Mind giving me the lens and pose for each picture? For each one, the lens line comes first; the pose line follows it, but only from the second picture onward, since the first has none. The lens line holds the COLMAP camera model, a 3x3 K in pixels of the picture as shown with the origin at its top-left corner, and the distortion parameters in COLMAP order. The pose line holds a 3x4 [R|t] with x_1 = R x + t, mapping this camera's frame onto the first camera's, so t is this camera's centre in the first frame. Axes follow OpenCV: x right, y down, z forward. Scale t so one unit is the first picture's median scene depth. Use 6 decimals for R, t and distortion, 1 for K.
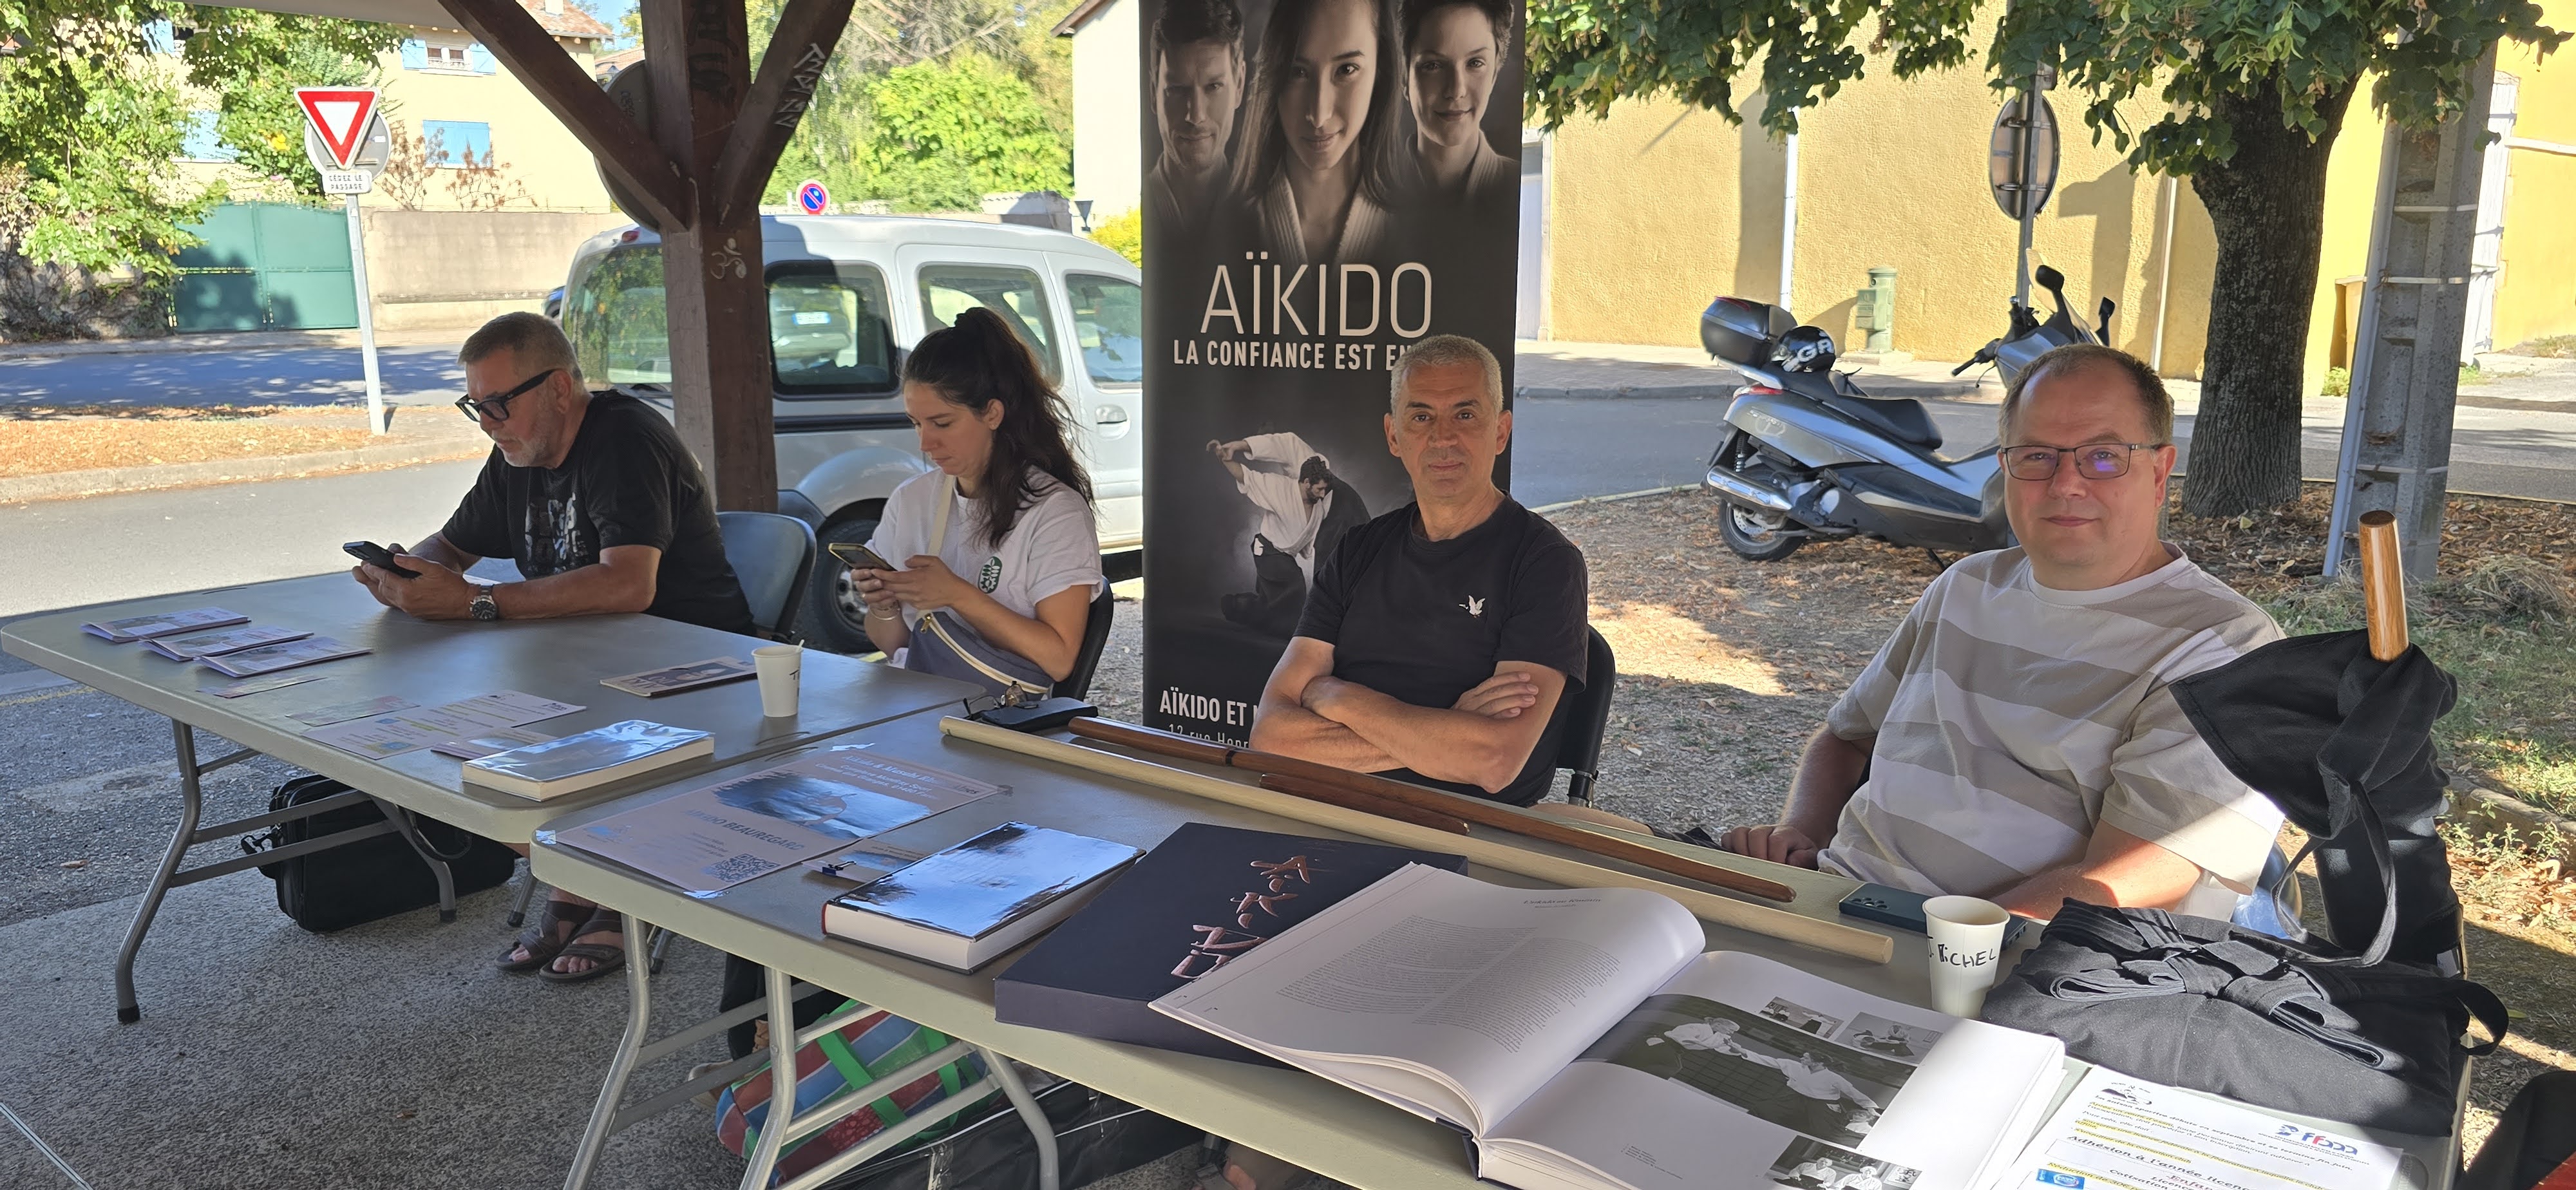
lens RADIAL K [[1758.7, 0, 1288.0], [0, 1758.7, 595.0], [0, 0, 1]] dist [-0.019354, -0.002209]
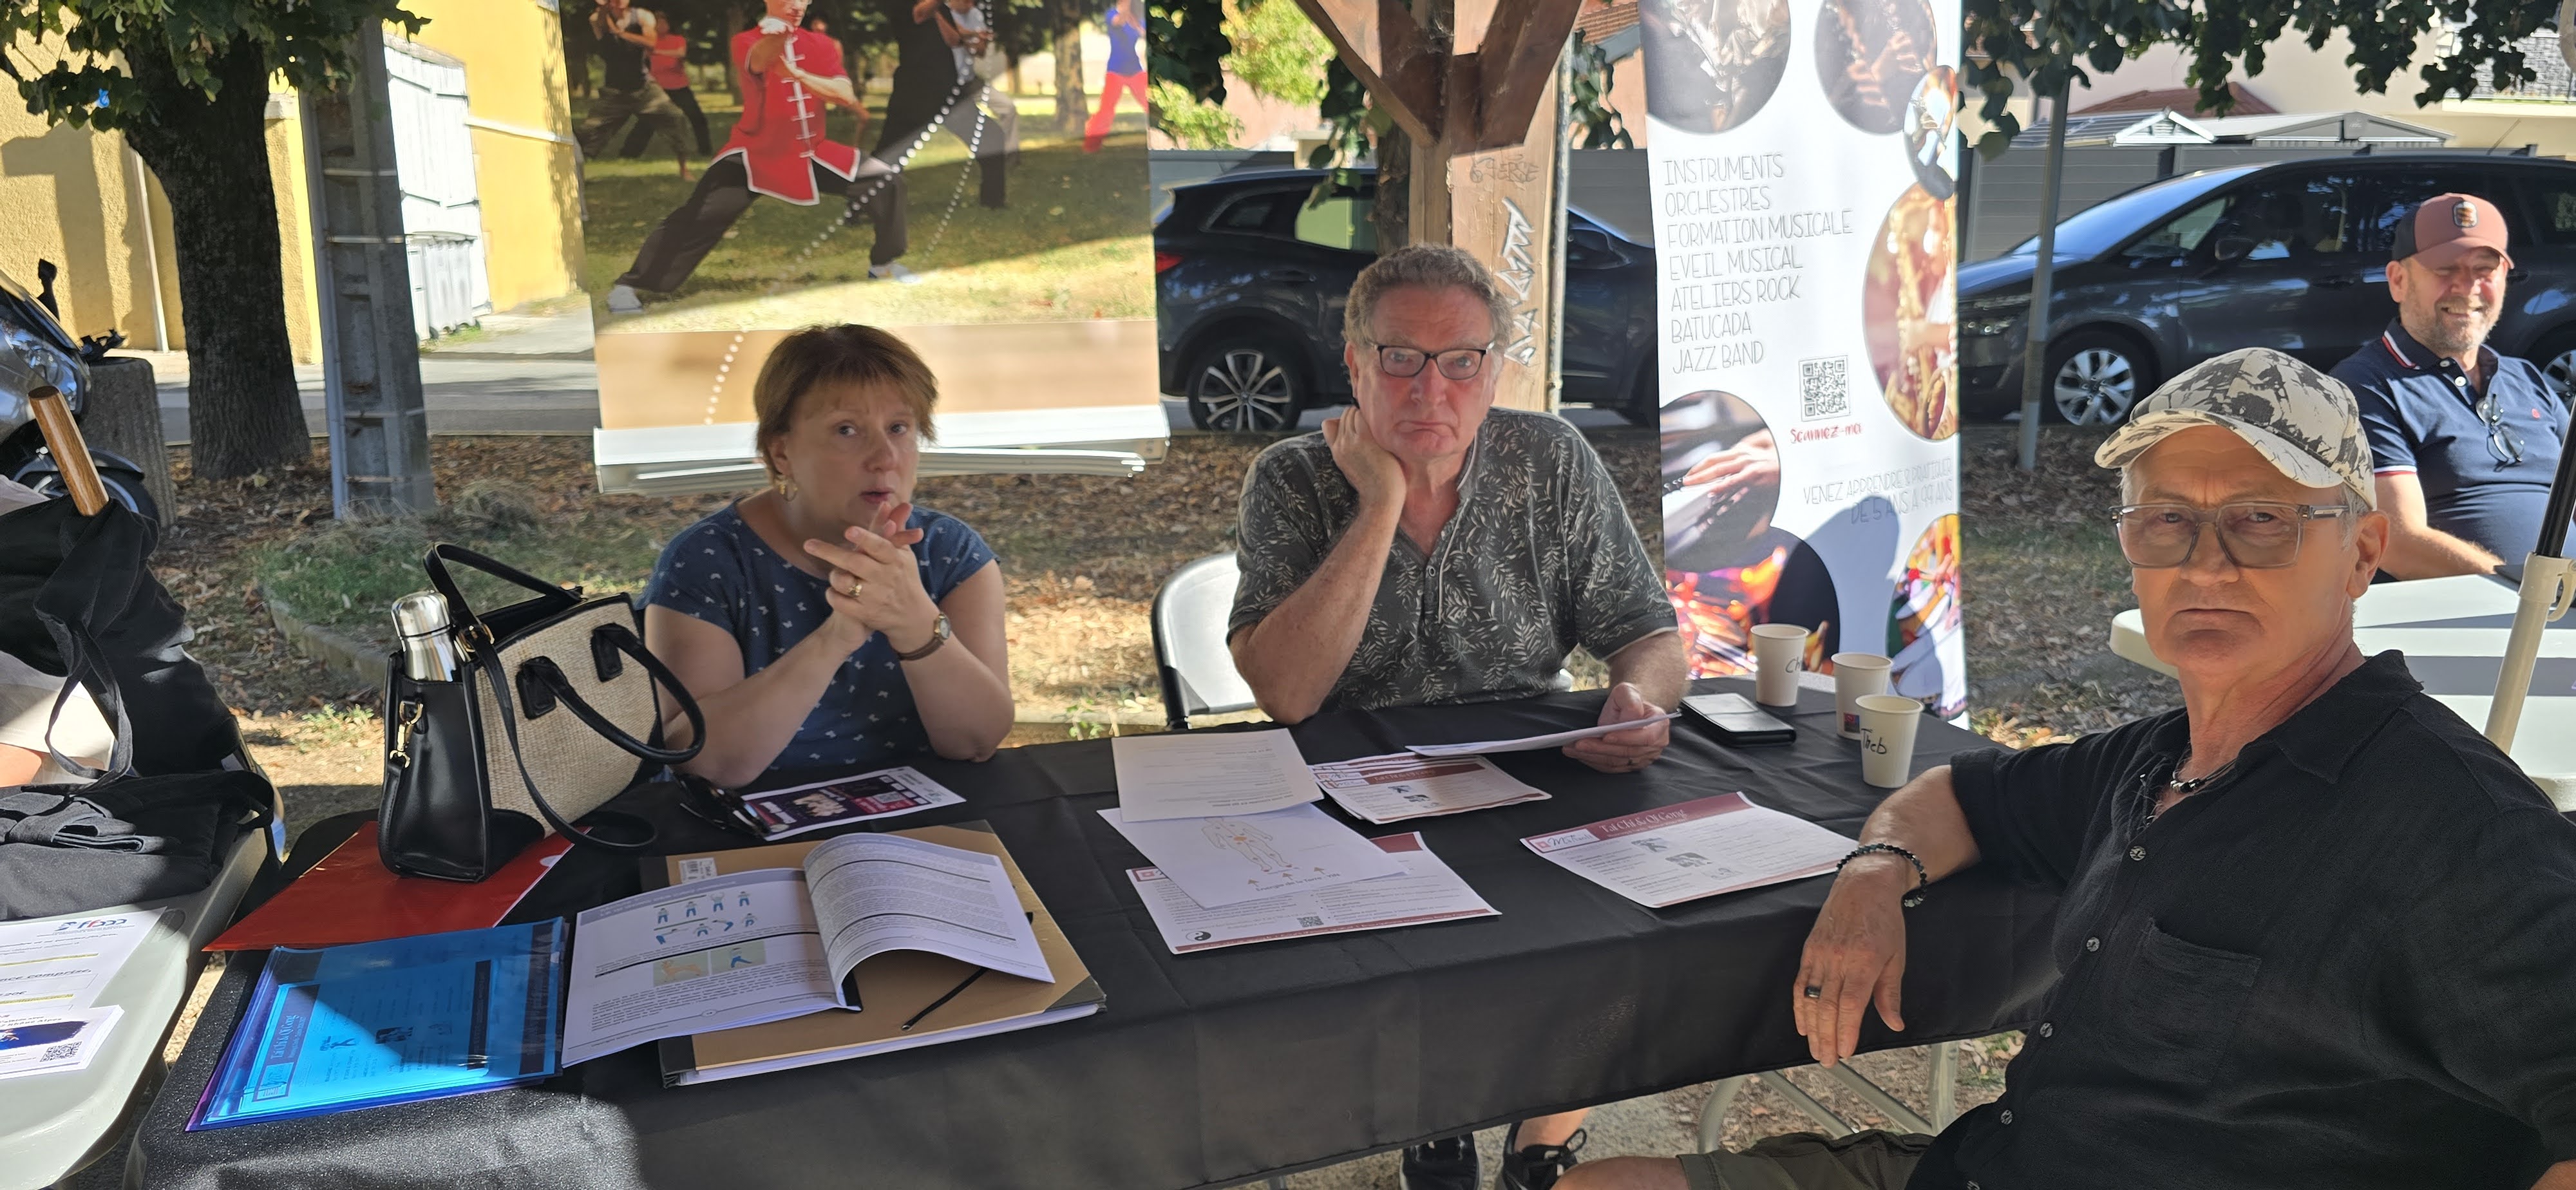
lens RADIAL K [[1743.2, 0, 1309.3], [0, 1743.2, 635.6], [0, 0, 1]] dist [0.026745, -0.004143]
pose [[0.547052, -0.176313, 0.818321, 0.029656], [0.151952, 0.982242, 0.110050, 0.032371], [-0.823192, 0.064142, 0.564128, -0.094162]]
